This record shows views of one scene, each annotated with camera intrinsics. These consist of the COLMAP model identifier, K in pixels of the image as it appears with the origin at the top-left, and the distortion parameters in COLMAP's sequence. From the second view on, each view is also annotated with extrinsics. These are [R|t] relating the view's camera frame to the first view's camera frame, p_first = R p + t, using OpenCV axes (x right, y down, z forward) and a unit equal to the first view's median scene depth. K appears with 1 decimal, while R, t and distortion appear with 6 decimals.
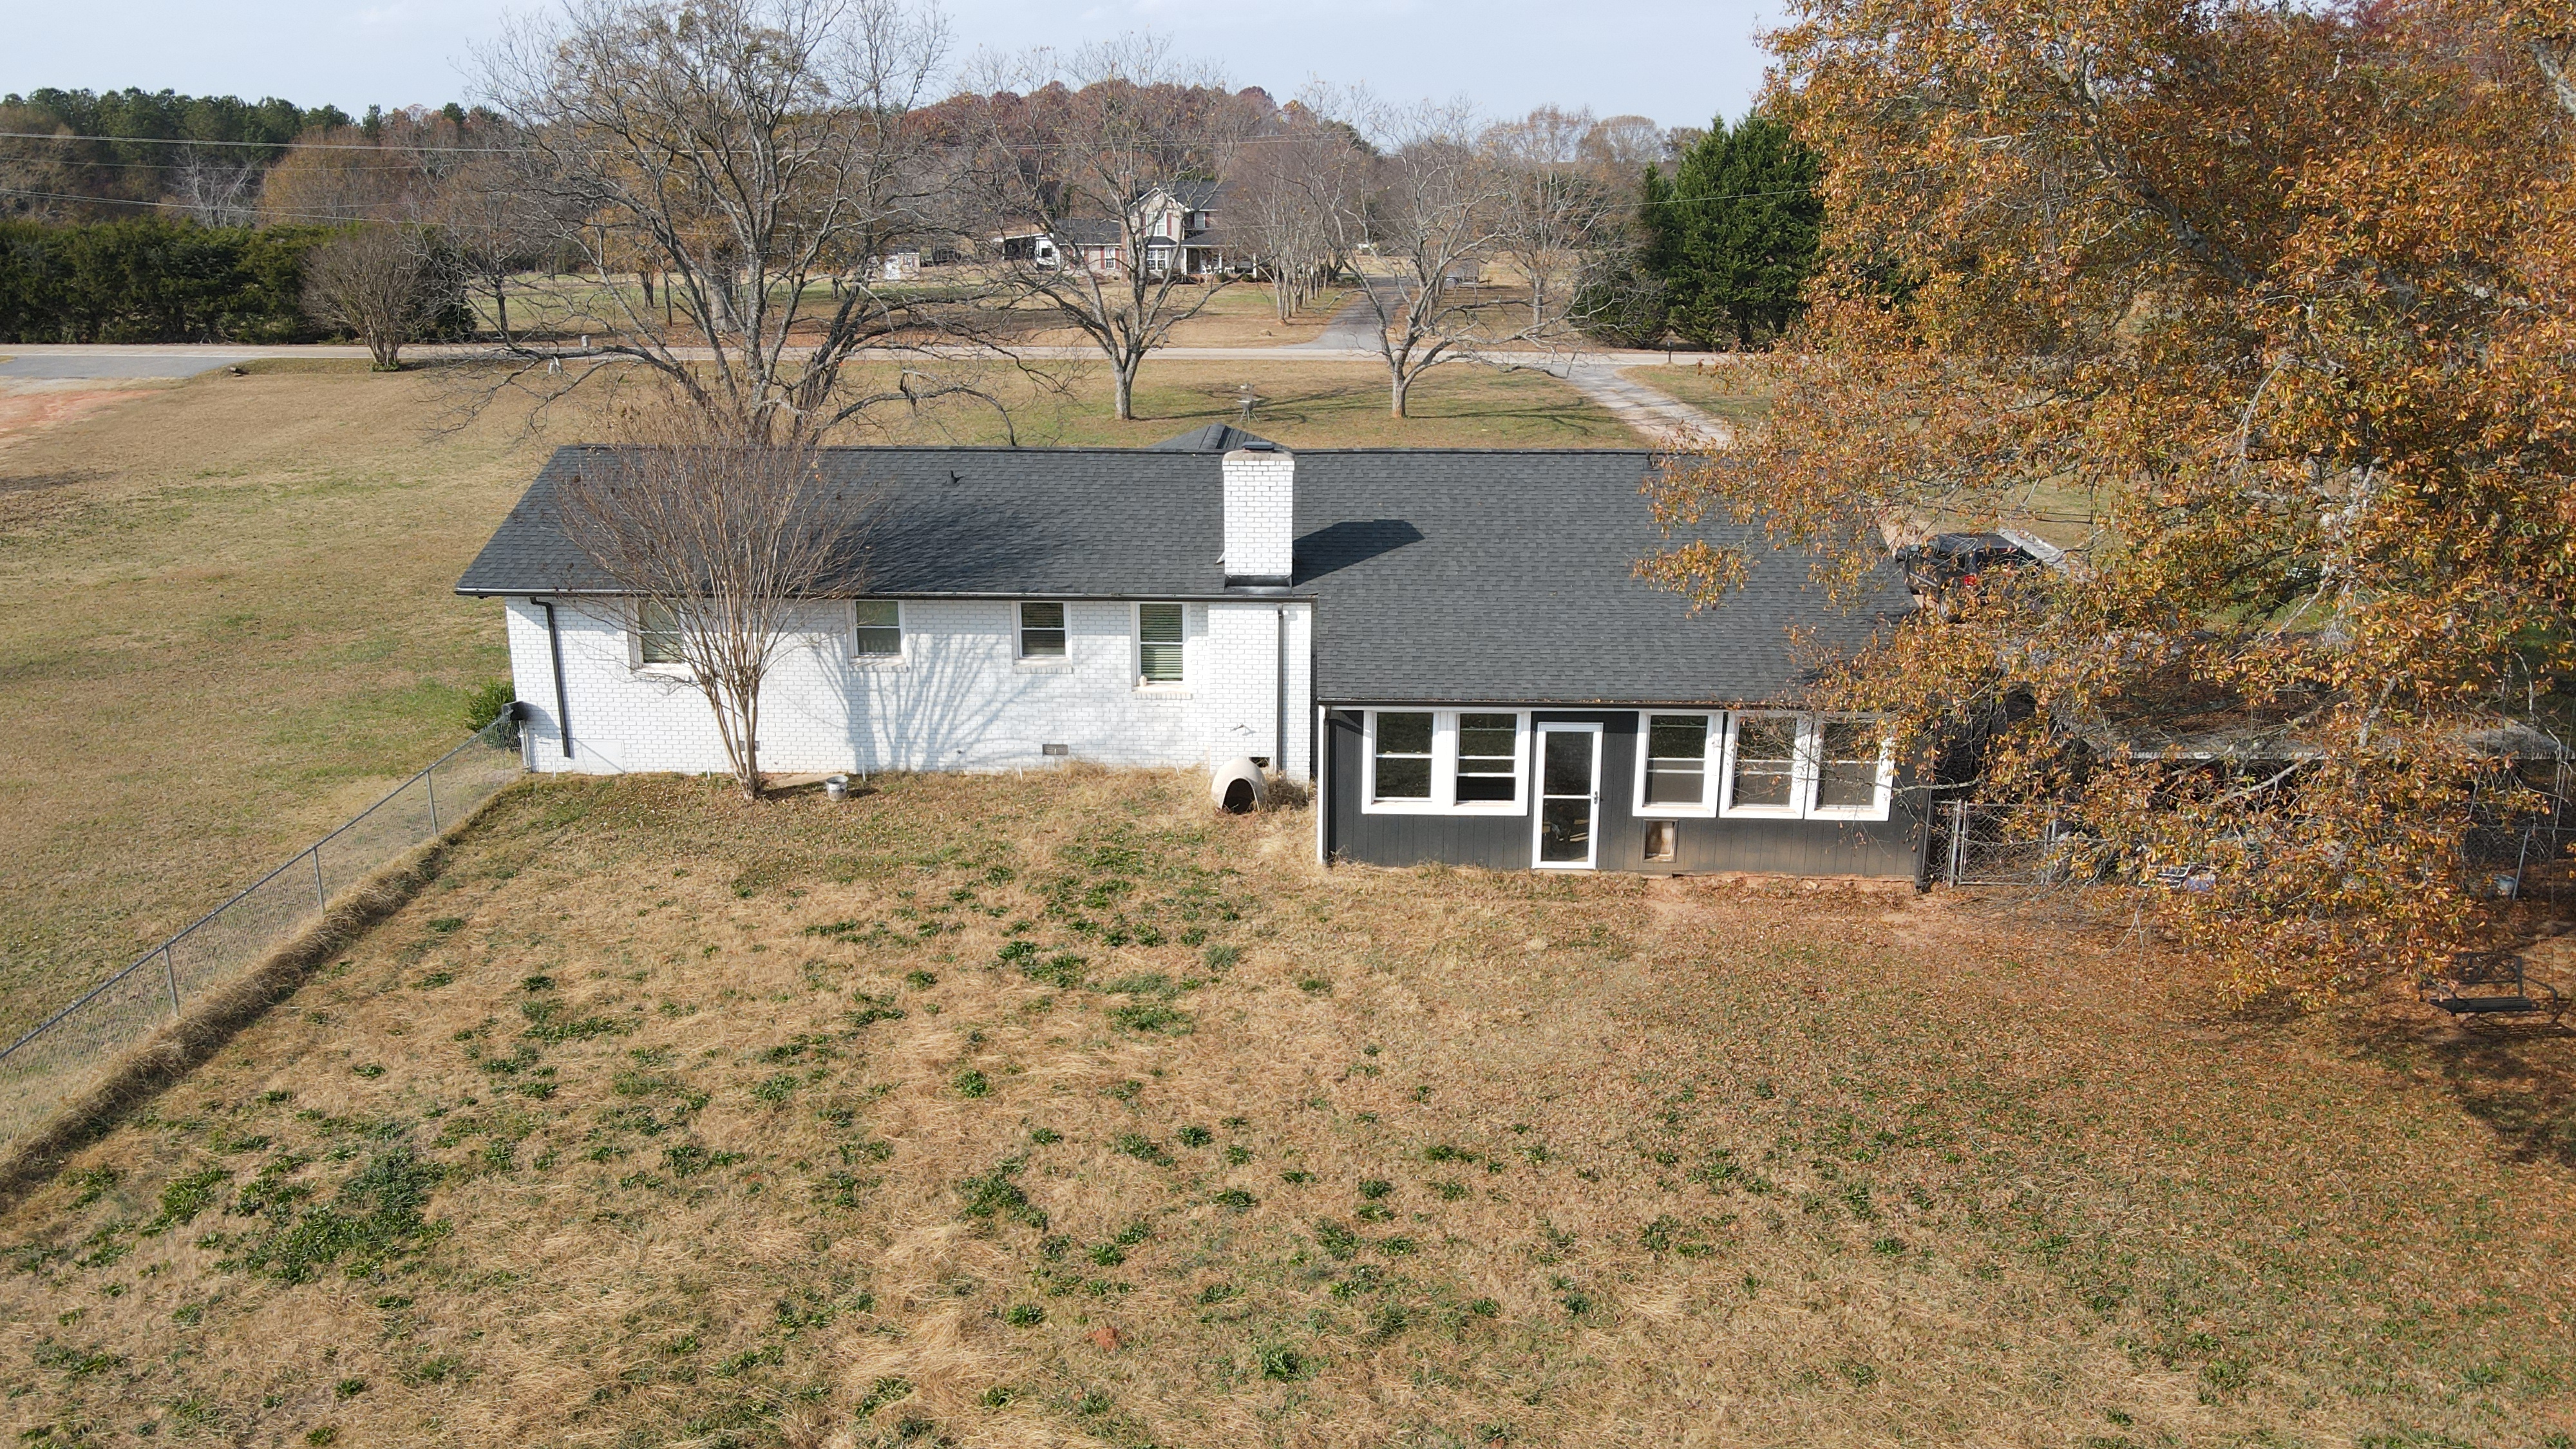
lens RADIAL K [[1871.8, 0, 1288.0], [0, 1871.8, 724.5], [0, 0, 1]] dist [0.002449, 0.007048]
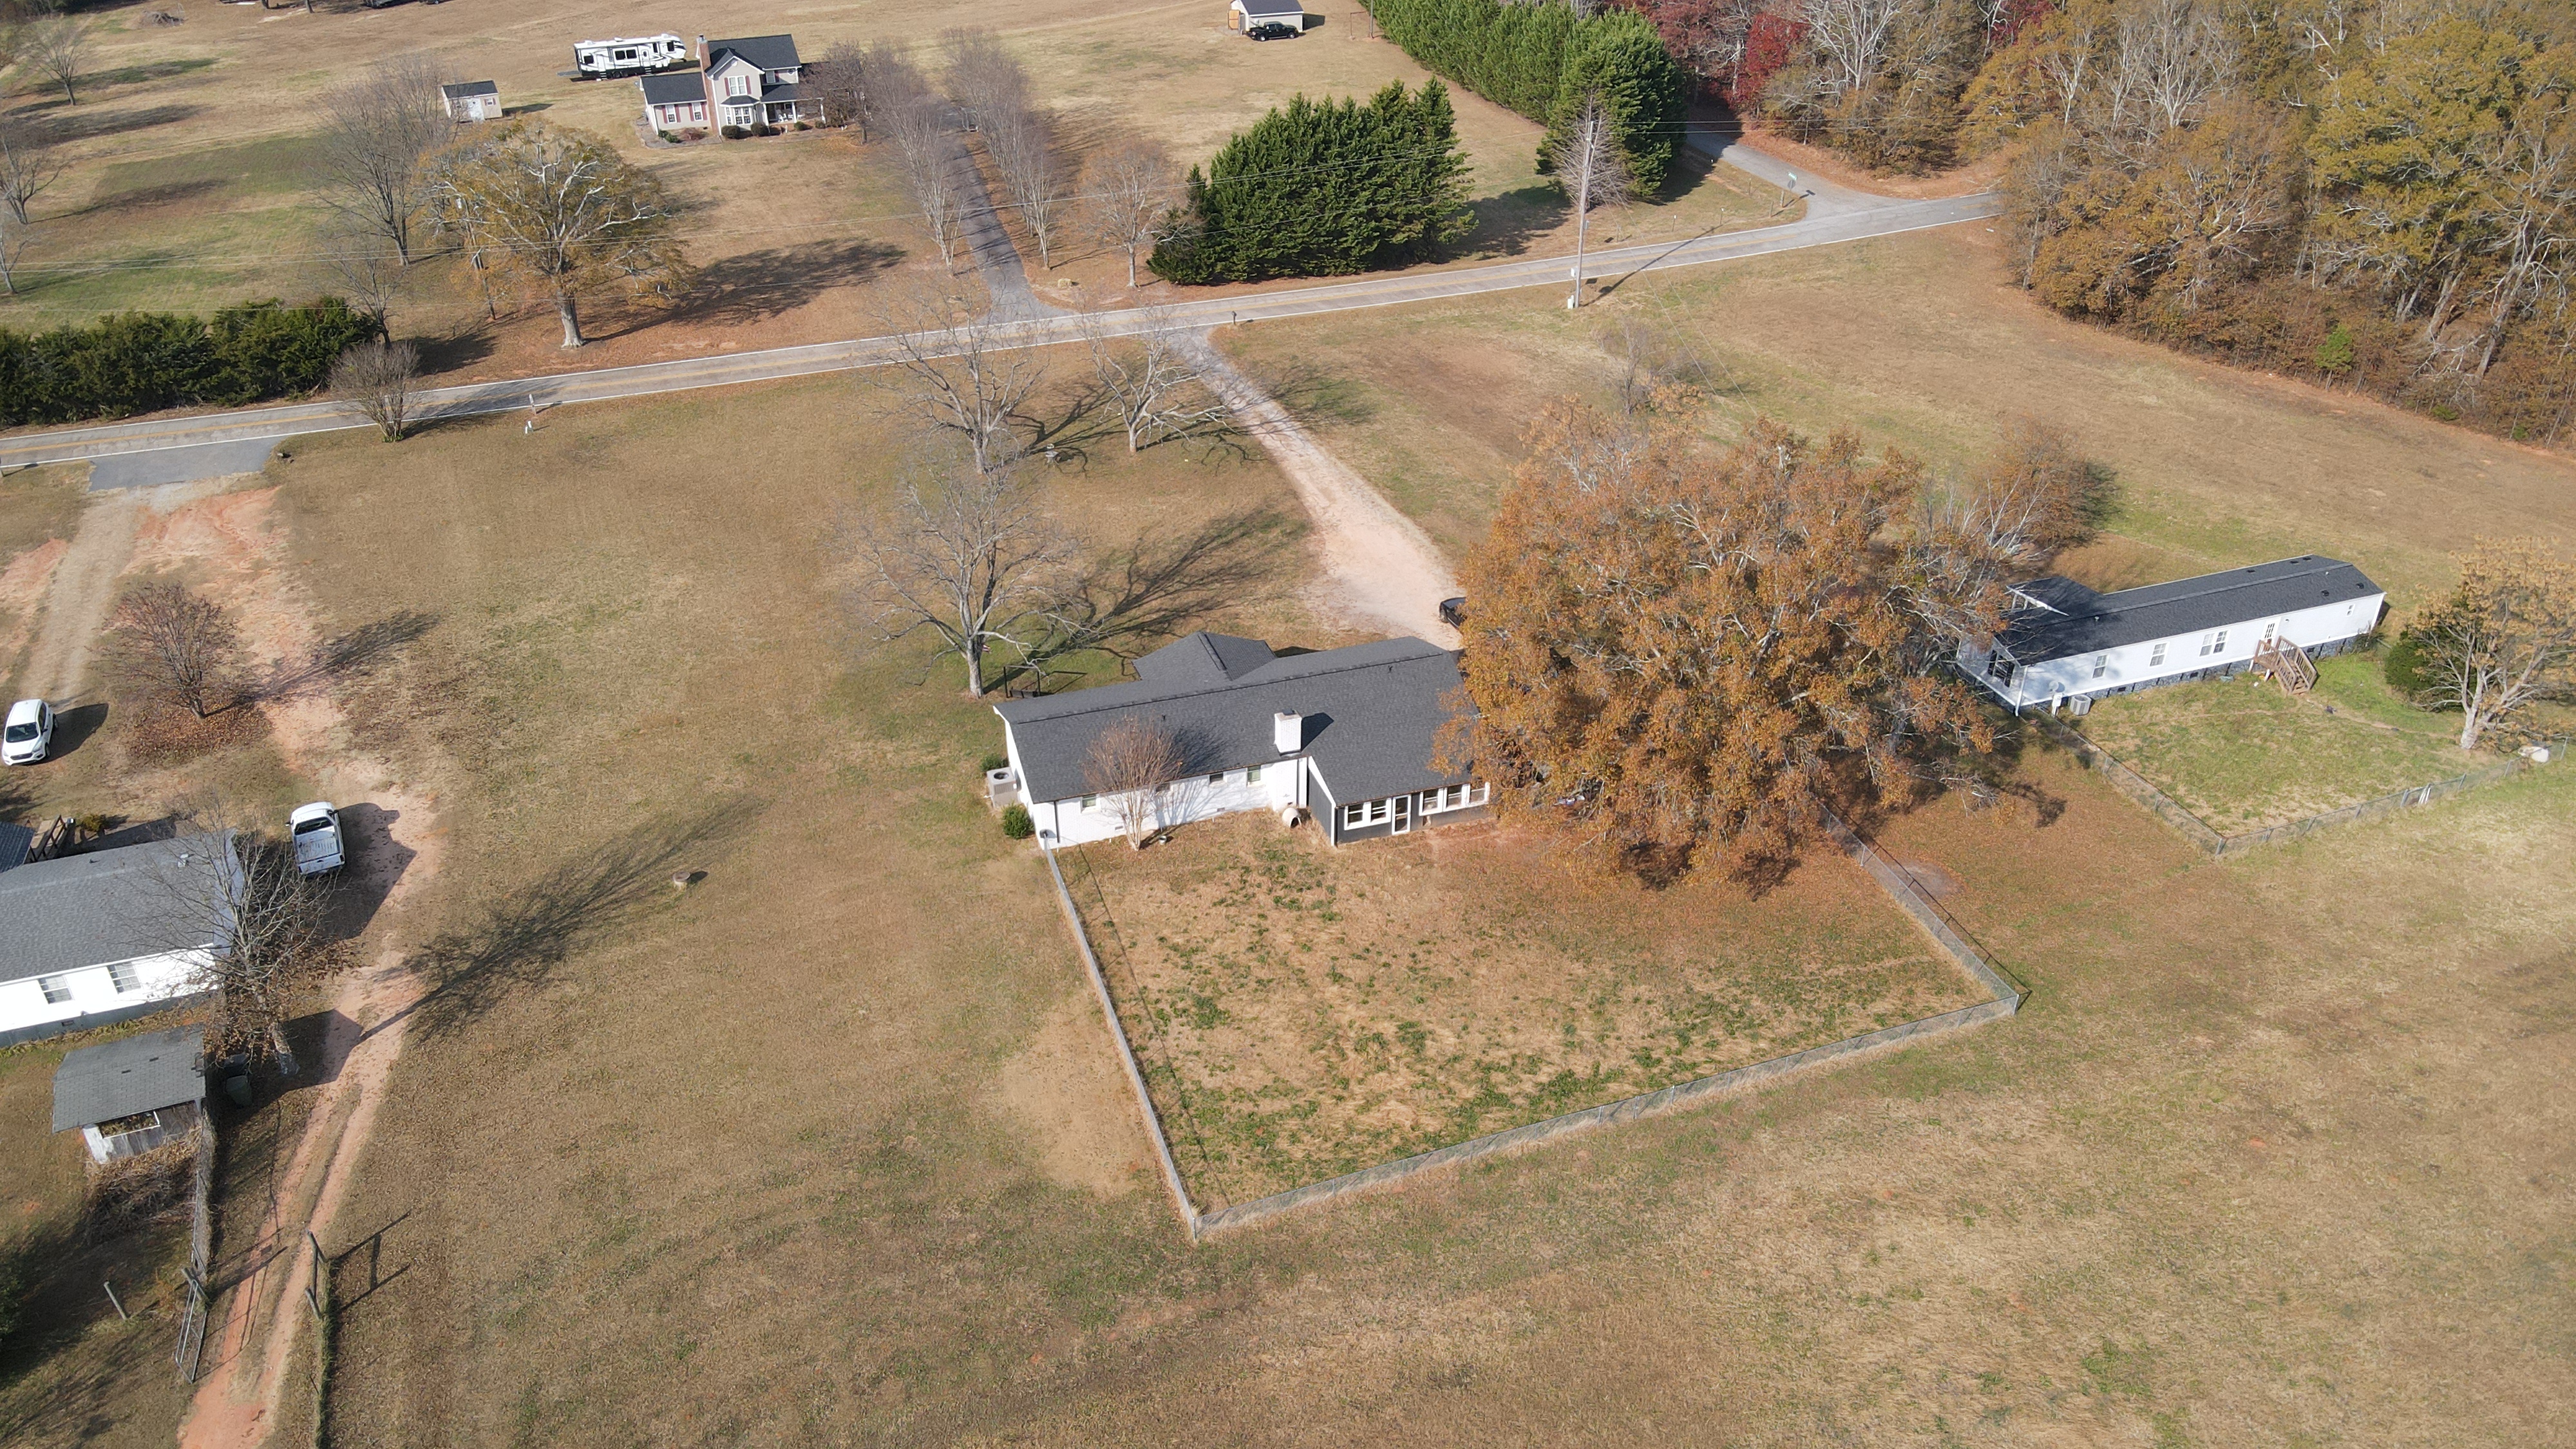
lens RADIAL K [[1860.7, 0, 1241.9], [0, 1860.7, 724.3], [0, 0, 1]] dist [0.002354, 0.003310]
pose [[0.944325, -0.181837, 0.274200, -1.007934], [0.100515, 0.952998, 0.285816, -1.097543], [-0.313284, -0.242342, 0.918218, -1.943027]]
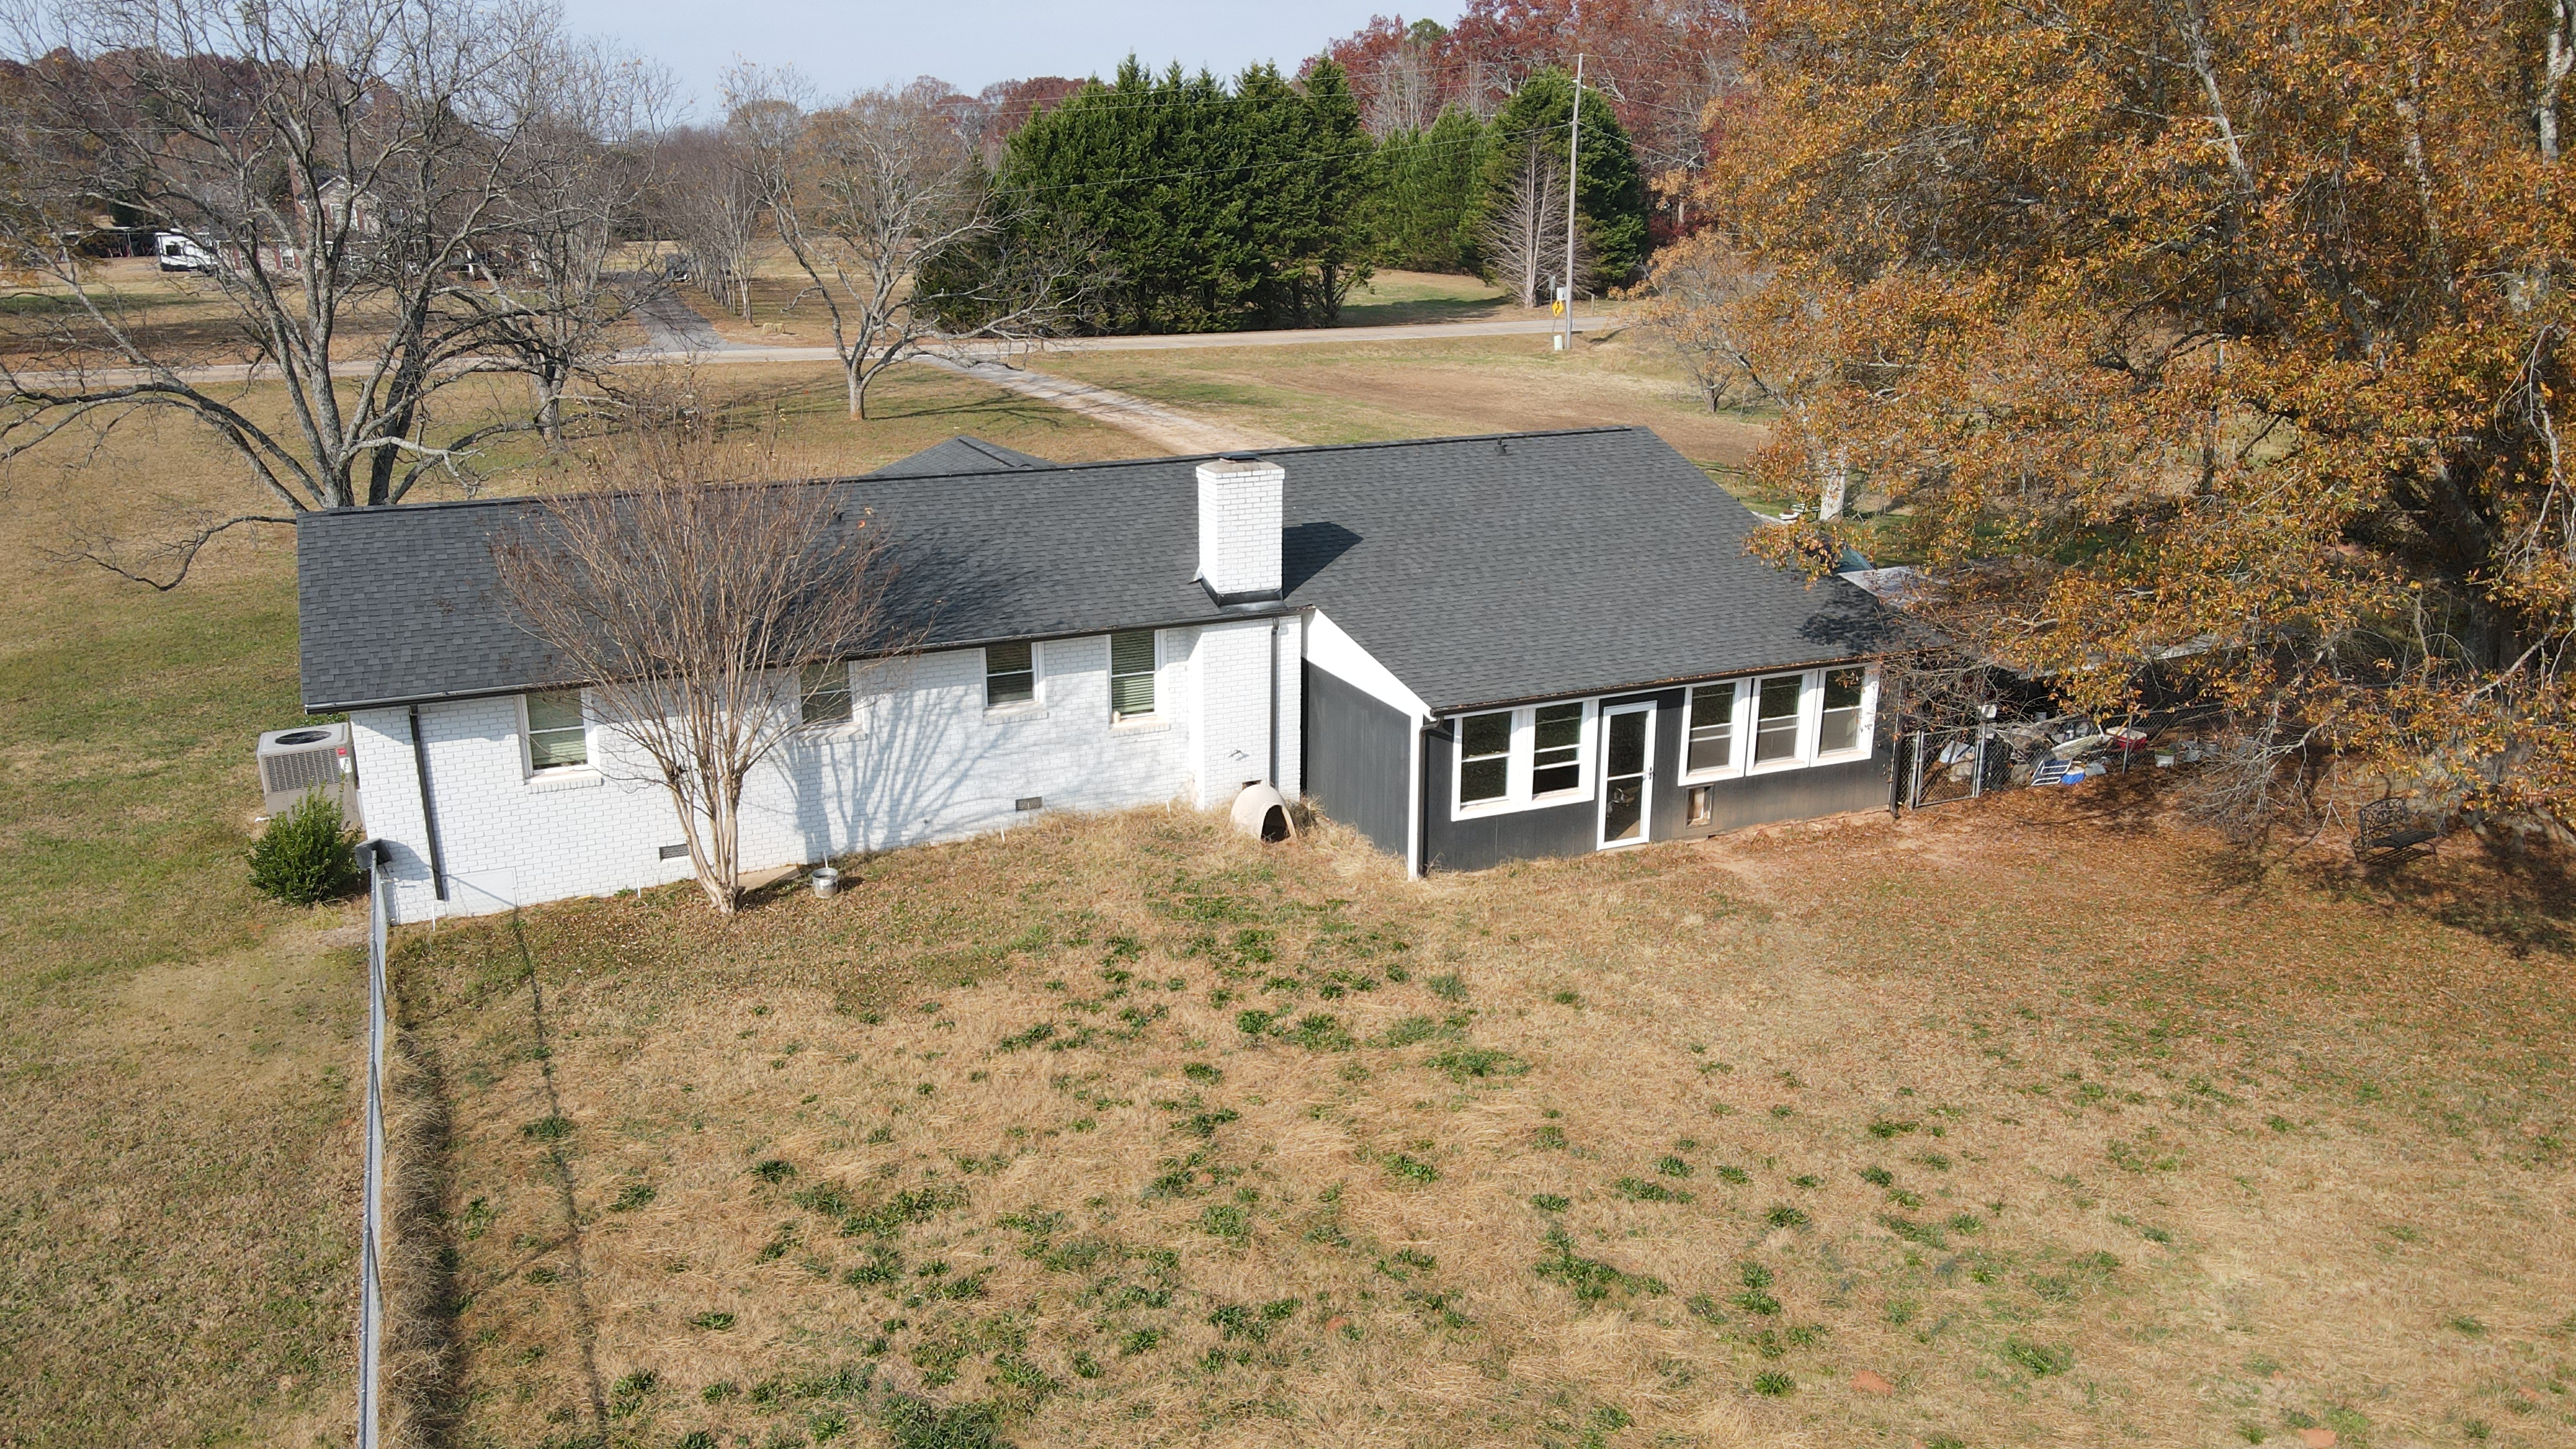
lens RADIAL K [[1860.7, 0, 1241.9], [0, 1860.7, 724.3], [0, 0, 1]] dist [0.002354, 0.003310]
pose [[0.904317, -0.123661, 0.408558, -0.452429], [0.119793, 0.992176, 0.035153, -0.050577], [-0.409708, 0.017153, 0.912055, 0.151365]]
